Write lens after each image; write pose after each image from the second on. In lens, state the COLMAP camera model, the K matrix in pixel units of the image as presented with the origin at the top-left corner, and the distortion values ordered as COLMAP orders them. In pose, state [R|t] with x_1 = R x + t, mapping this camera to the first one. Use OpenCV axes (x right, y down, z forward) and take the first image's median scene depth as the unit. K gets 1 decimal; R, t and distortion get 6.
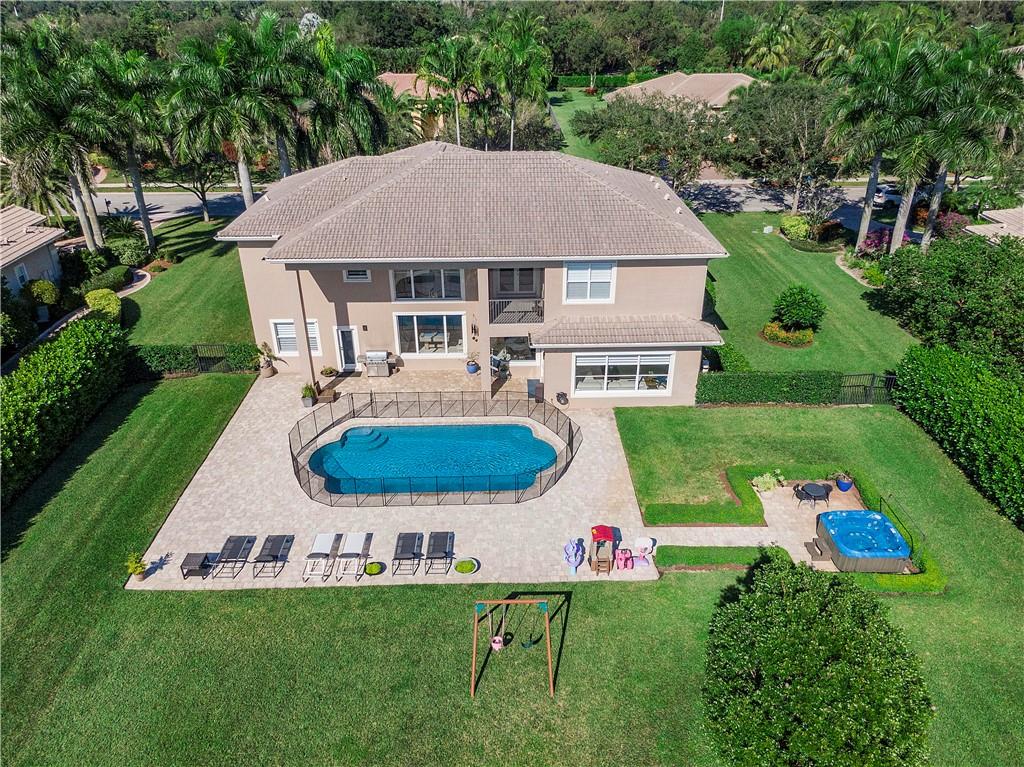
lens RADIAL K [[723.9, 0, 512.0], [0, 723.9, 383.5], [0, 0, 1]] dist [0.023452, -0.031179]
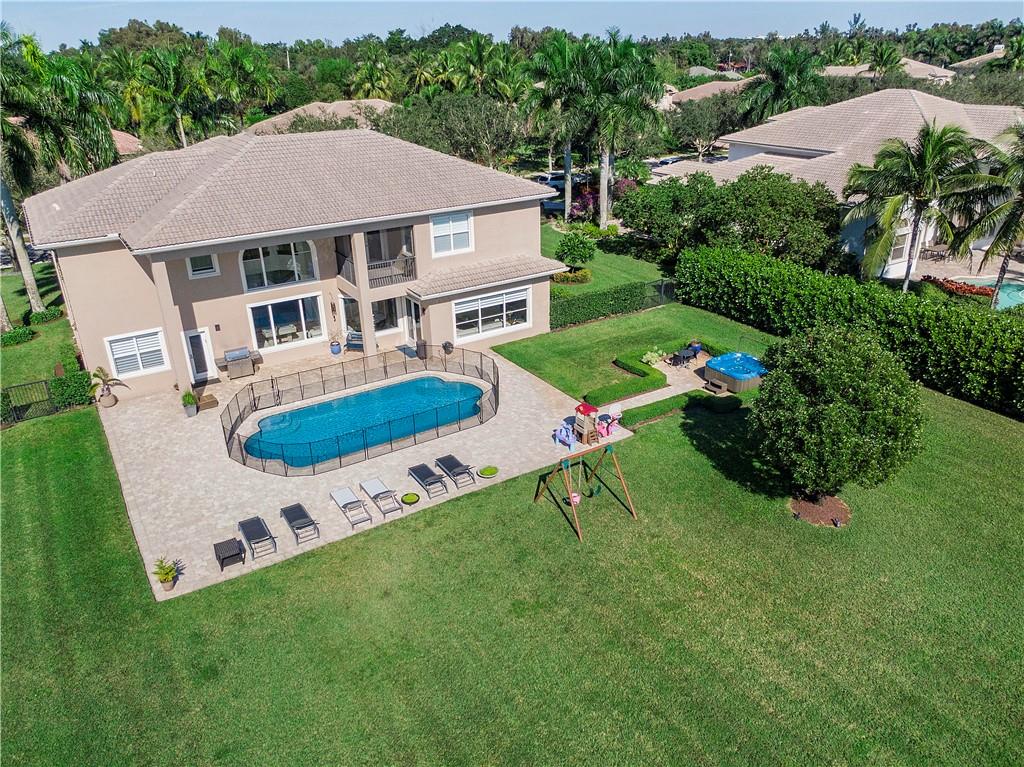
lens RADIAL K [[754.5, 0, 512.0], [0, 754.5, 383.5], [0, 0, 1]] dist [0.096835, -0.228889]
pose [[0.846379, -0.221806, 0.484196, -0.410204], [0.262597, 0.964754, -0.017078, 0.117789], [-0.463342, 0.141603, 0.874793, -0.004297]]
